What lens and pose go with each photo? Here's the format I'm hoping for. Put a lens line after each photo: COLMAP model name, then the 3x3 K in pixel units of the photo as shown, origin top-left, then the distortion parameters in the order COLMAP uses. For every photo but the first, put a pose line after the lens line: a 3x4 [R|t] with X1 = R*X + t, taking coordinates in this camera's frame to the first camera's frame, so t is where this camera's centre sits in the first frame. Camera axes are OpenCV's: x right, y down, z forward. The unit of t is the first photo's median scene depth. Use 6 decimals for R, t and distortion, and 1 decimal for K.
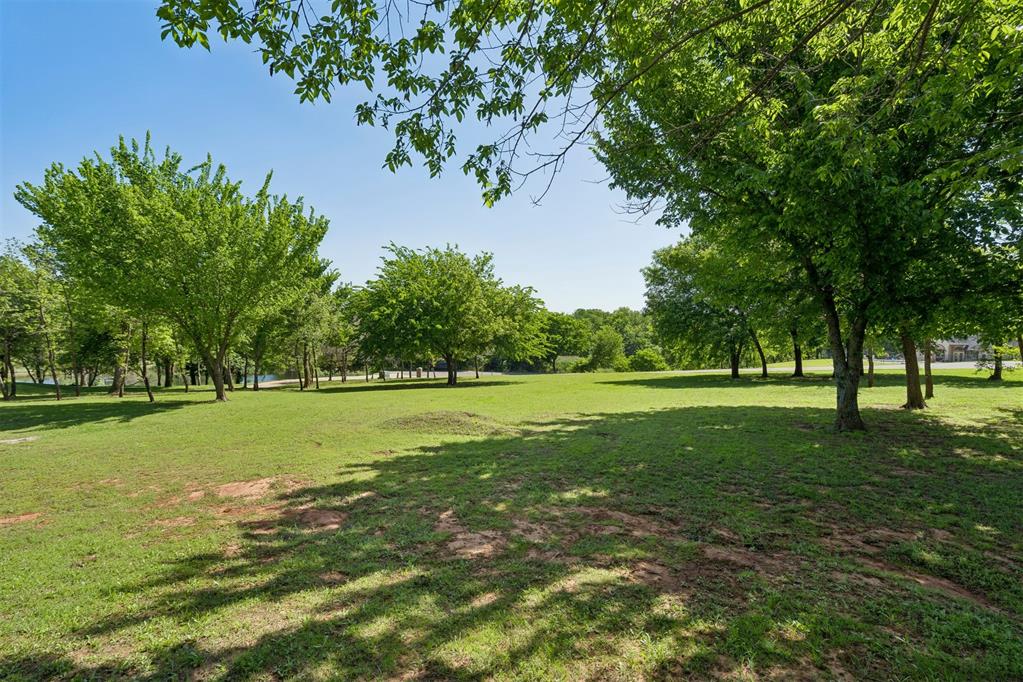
lens RADIAL K [[491.4, 0, 508.3], [0, 491.4, 341.6], [0, 0, 1]] dist [-0.003927, -0.001067]
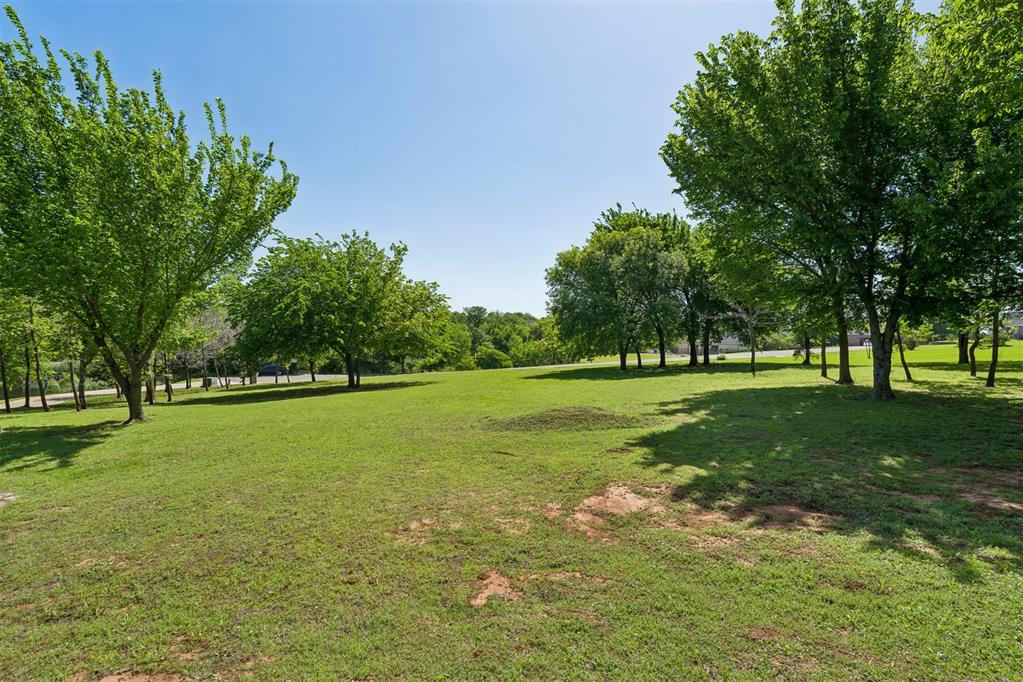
lens RADIAL K [[491.4, 0, 512.6], [0, 491.4, 339.9], [0, 0, 1]] dist [-0.003927, -0.001067]
pose [[0.906396, -0.007252, 0.422367, -0.232389], [0.009095, 0.999956, -0.002349, 0.004897], [-0.422332, 0.005970, 0.906422, 0.068440]]
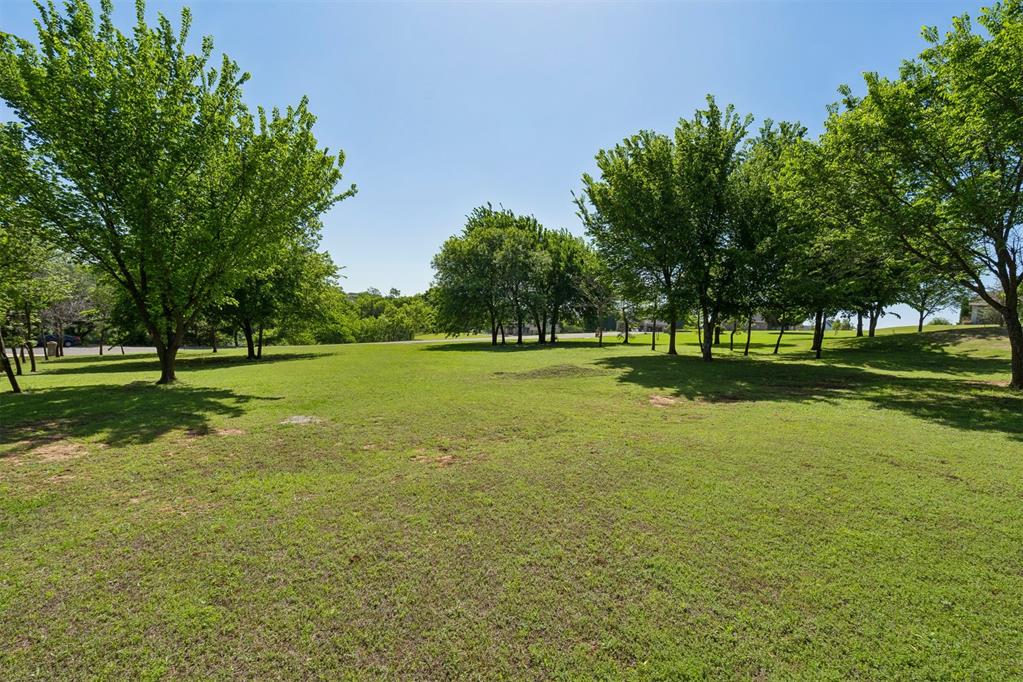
lens RADIAL K [[491.4, 0, 508.0], [0, 491.4, 339.4], [0, 0, 1]] dist [-0.003927, -0.001067]
pose [[0.676430, -0.008078, 0.736463, -0.470621], [-0.028182, 0.998924, 0.036842, 0.006043], [-0.735968, -0.045677, 0.675474, 0.047155]]
